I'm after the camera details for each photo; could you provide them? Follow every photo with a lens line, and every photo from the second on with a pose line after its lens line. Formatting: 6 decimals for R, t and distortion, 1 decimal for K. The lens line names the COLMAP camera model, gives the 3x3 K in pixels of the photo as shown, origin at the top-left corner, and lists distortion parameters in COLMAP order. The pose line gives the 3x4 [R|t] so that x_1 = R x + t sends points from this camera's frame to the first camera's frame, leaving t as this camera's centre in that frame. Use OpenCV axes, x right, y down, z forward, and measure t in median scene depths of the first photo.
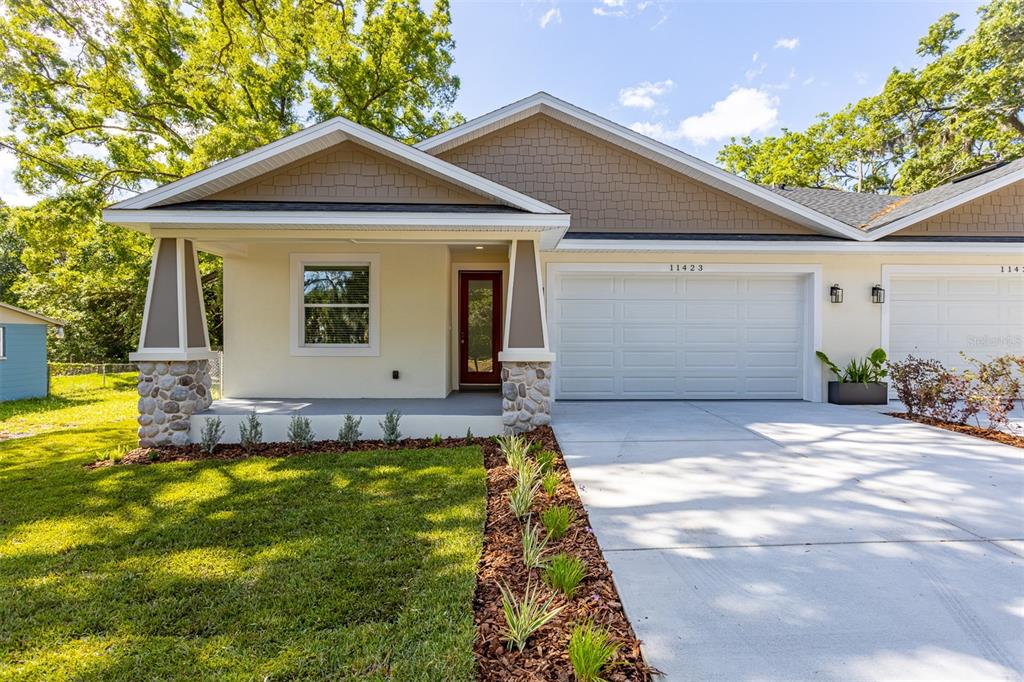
lens RADIAL K [[538.1, 0, 502.0], [0, 538.1, 350.4], [0, 0, 1]] dist [-0.004474, 0.001171]
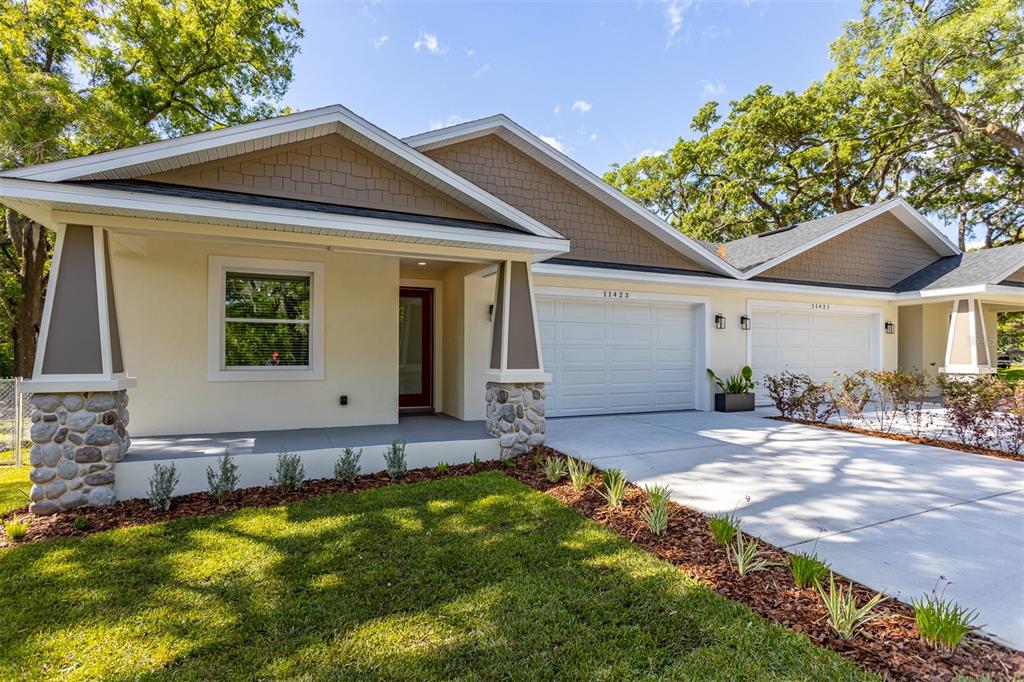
lens RADIAL K [[541.9, 0, 511.9], [0, 541.9, 361.8], [0, 0, 1]] dist [-0.004094, 0.000263]
pose [[0.914235, -0.005657, 0.405146, -0.378760], [0.010570, 0.999895, -0.009890, -0.008139], [-0.405047, 0.013324, 0.914199, 0.085271]]
